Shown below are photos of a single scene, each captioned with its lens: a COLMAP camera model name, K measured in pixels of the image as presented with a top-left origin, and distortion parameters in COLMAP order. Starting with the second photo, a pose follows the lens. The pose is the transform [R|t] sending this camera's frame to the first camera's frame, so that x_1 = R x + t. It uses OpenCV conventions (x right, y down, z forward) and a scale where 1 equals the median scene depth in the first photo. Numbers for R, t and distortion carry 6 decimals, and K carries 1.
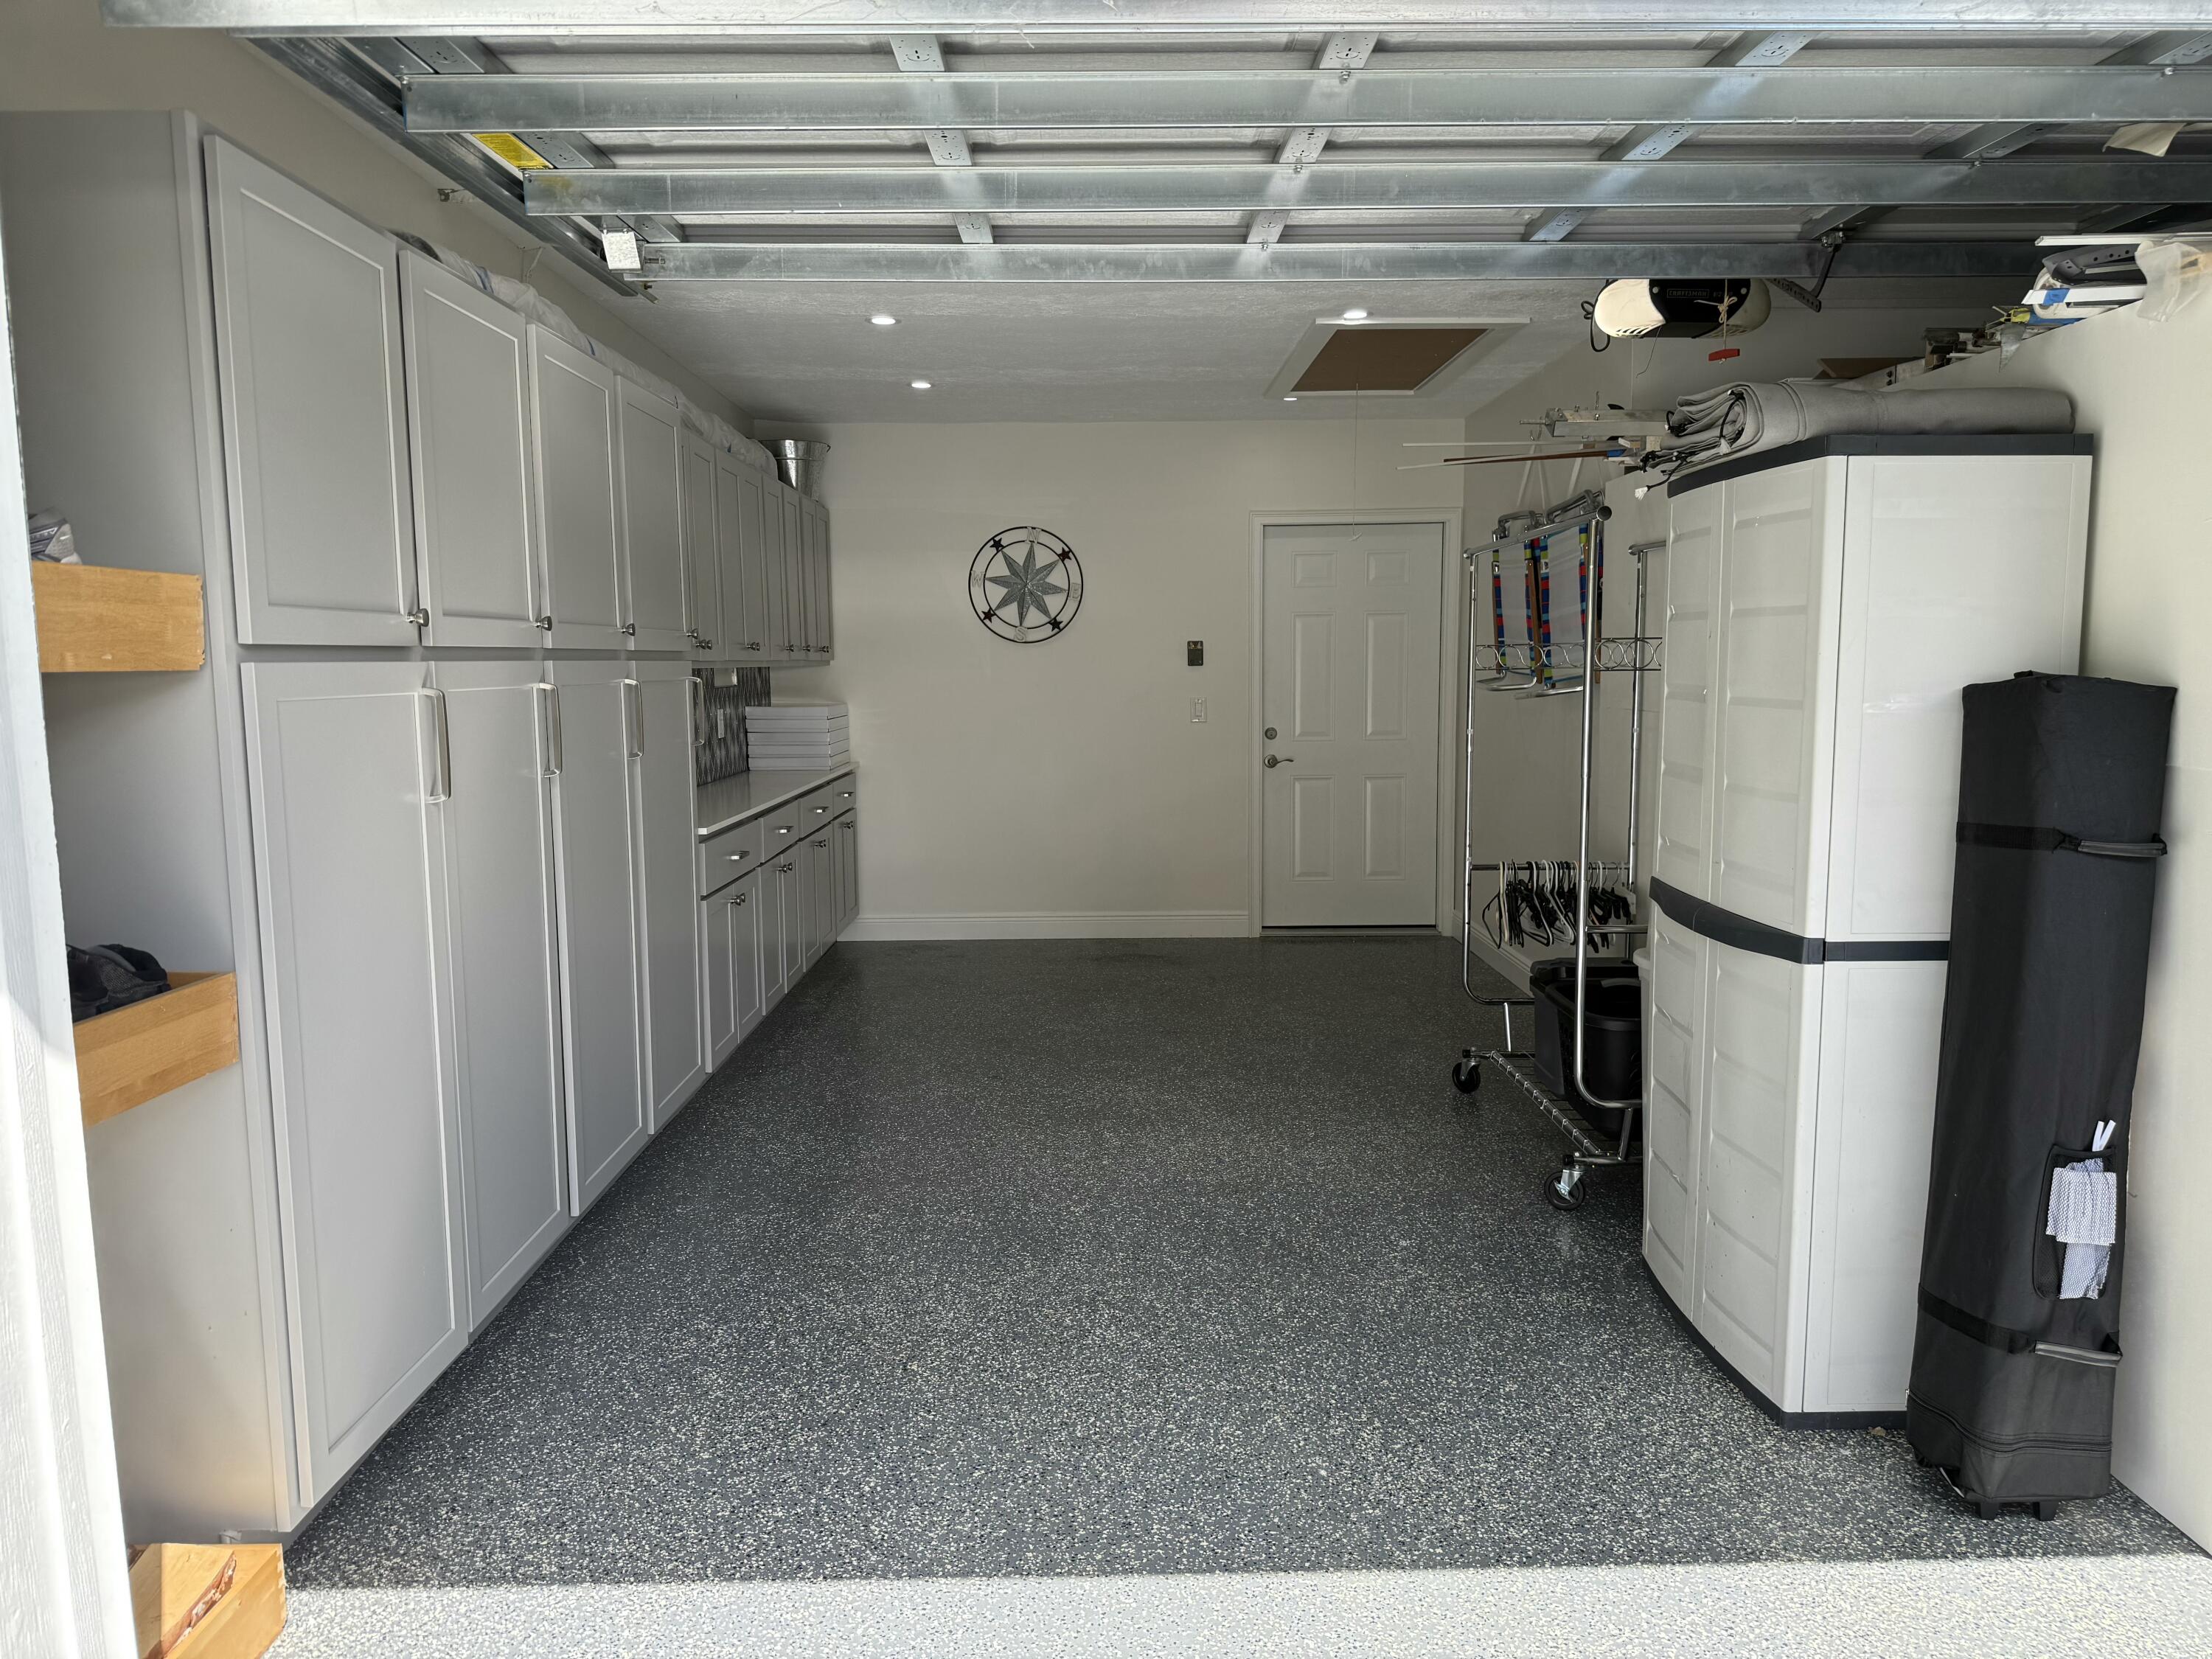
lens RADIAL K [[1556.5, 0, 1110.5], [0, 1556.5, 822.9], [0, 0, 1]] dist [0.111749, -0.124458]
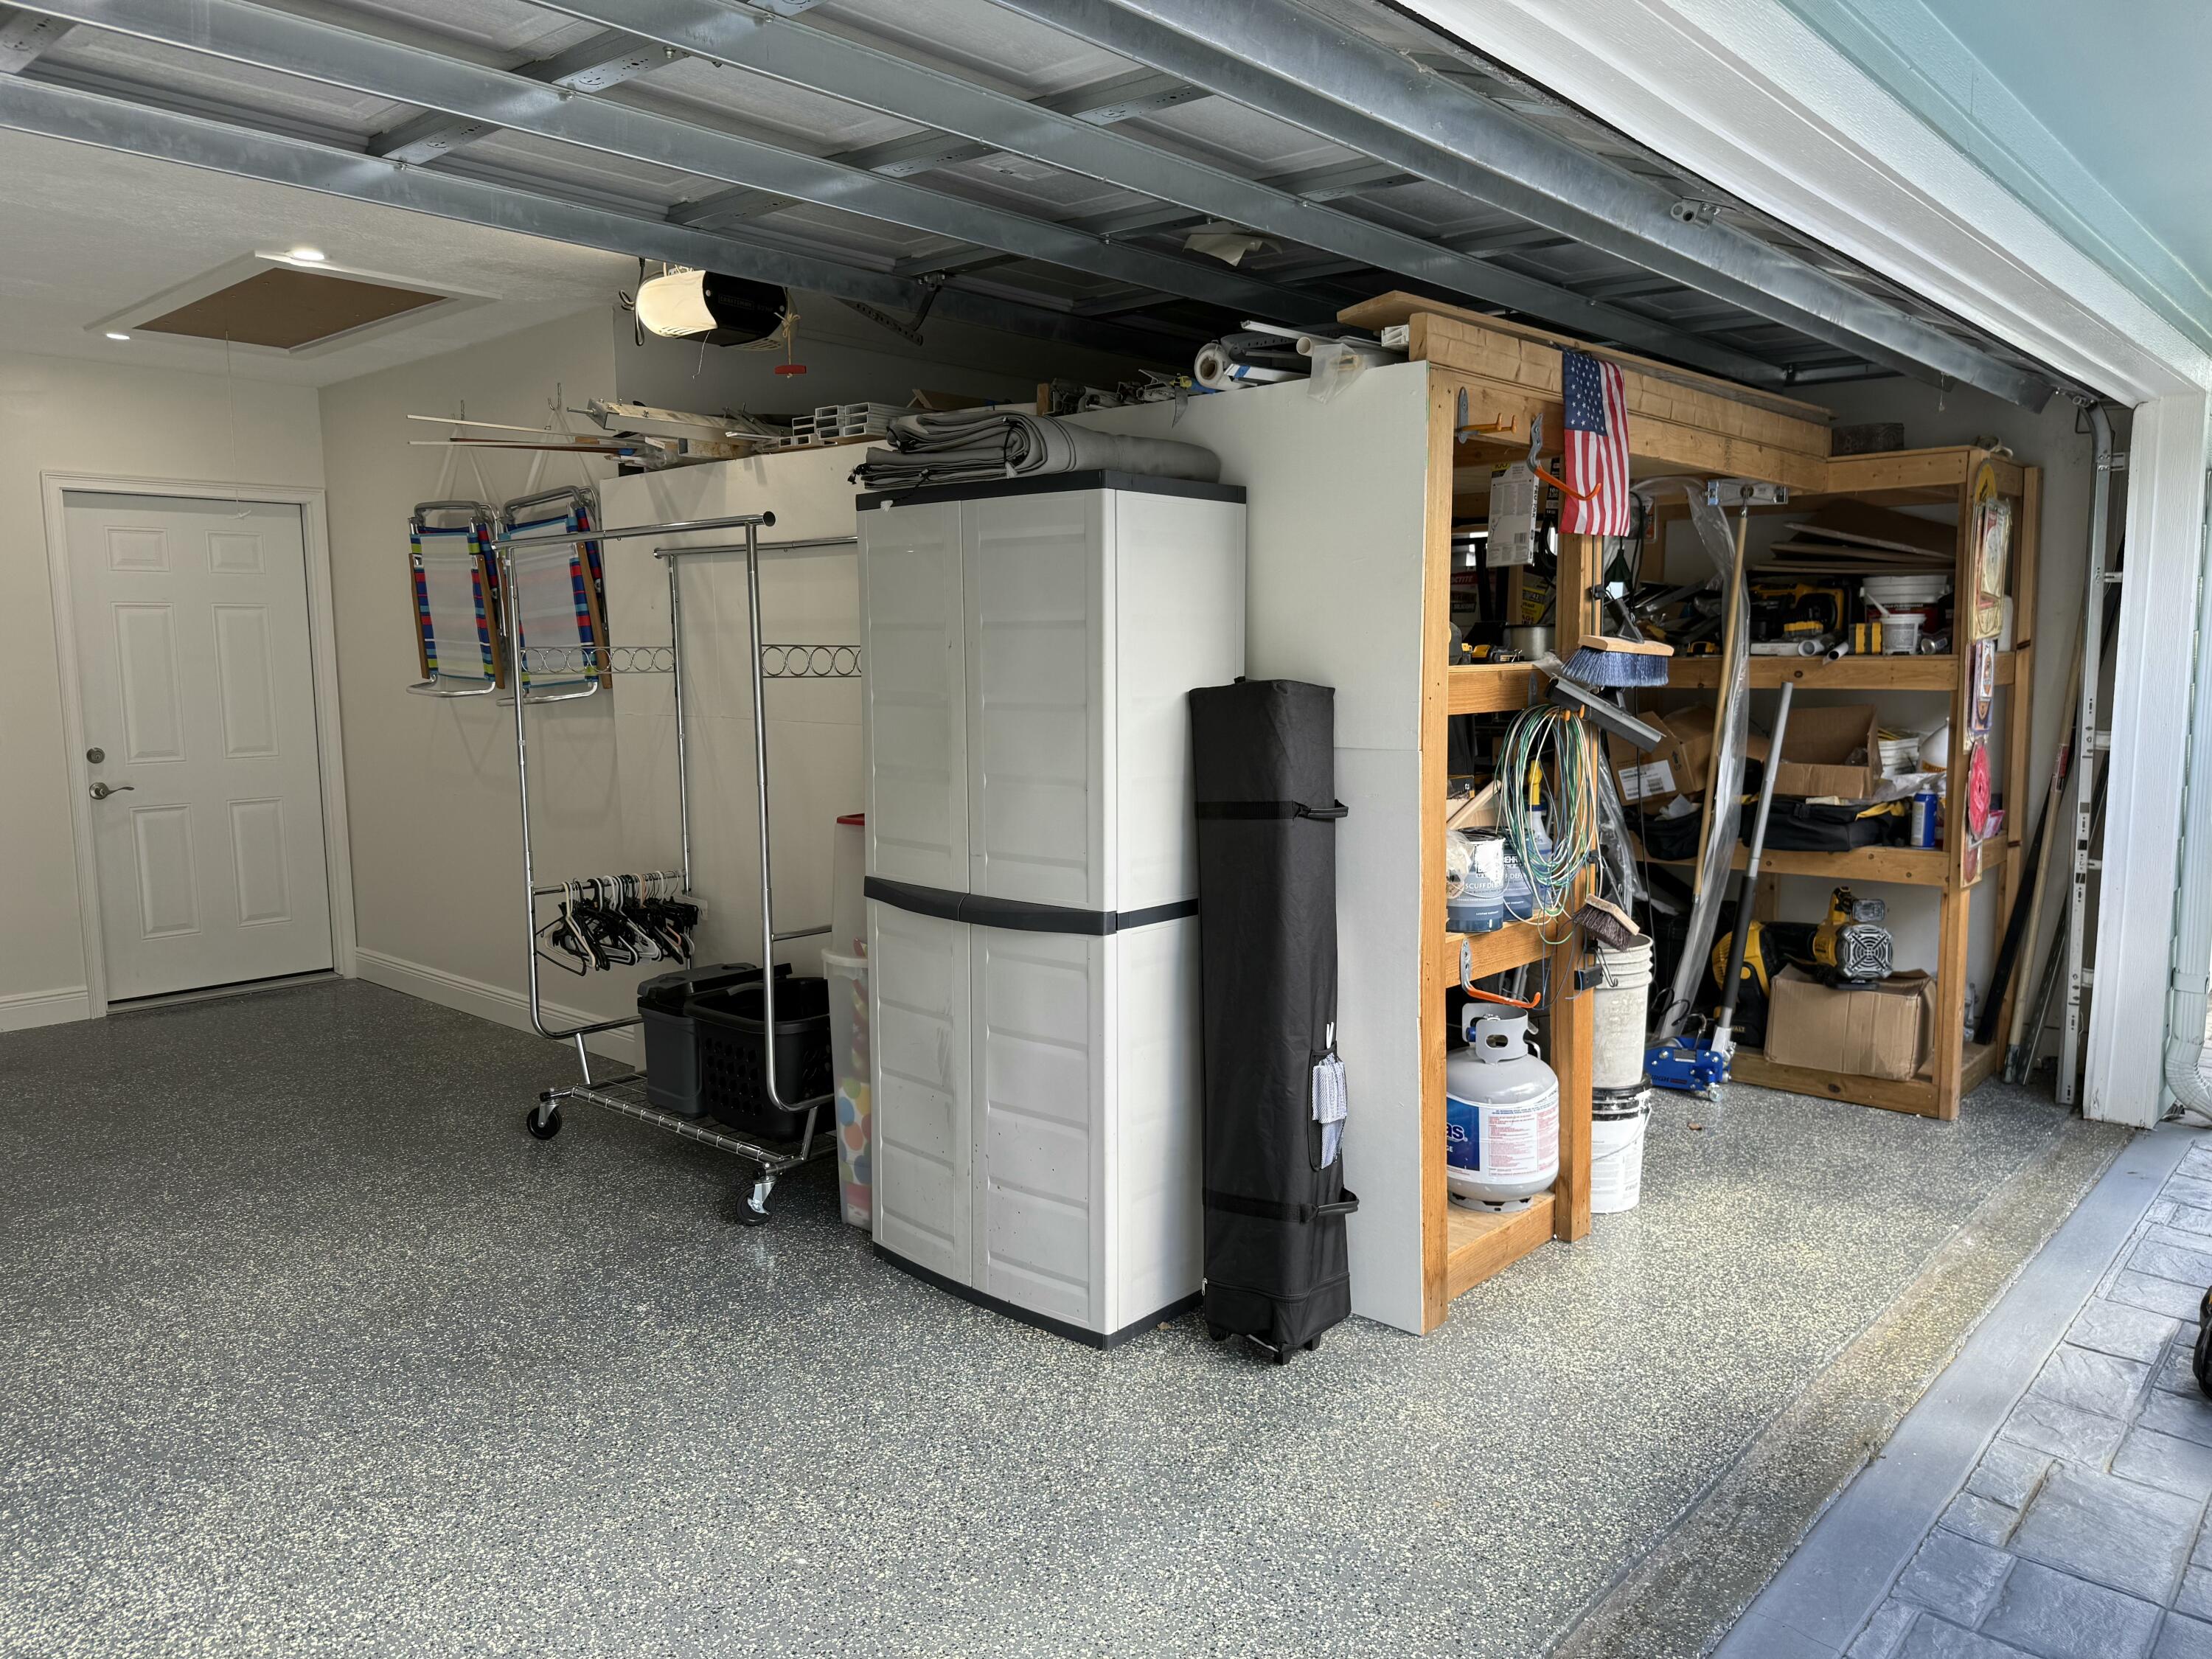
lens RADIAL K [[1577.9, 0, 1106.0], [0, 1577.9, 829.5], [0, 0, 1]] dist [0.069272, -0.063683]
pose [[0.688748, -0.083297, 0.720200, -0.271753], [0.080478, 0.996023, 0.038235, -0.022129], [-0.720520, 0.031626, 0.692712, 0.161340]]
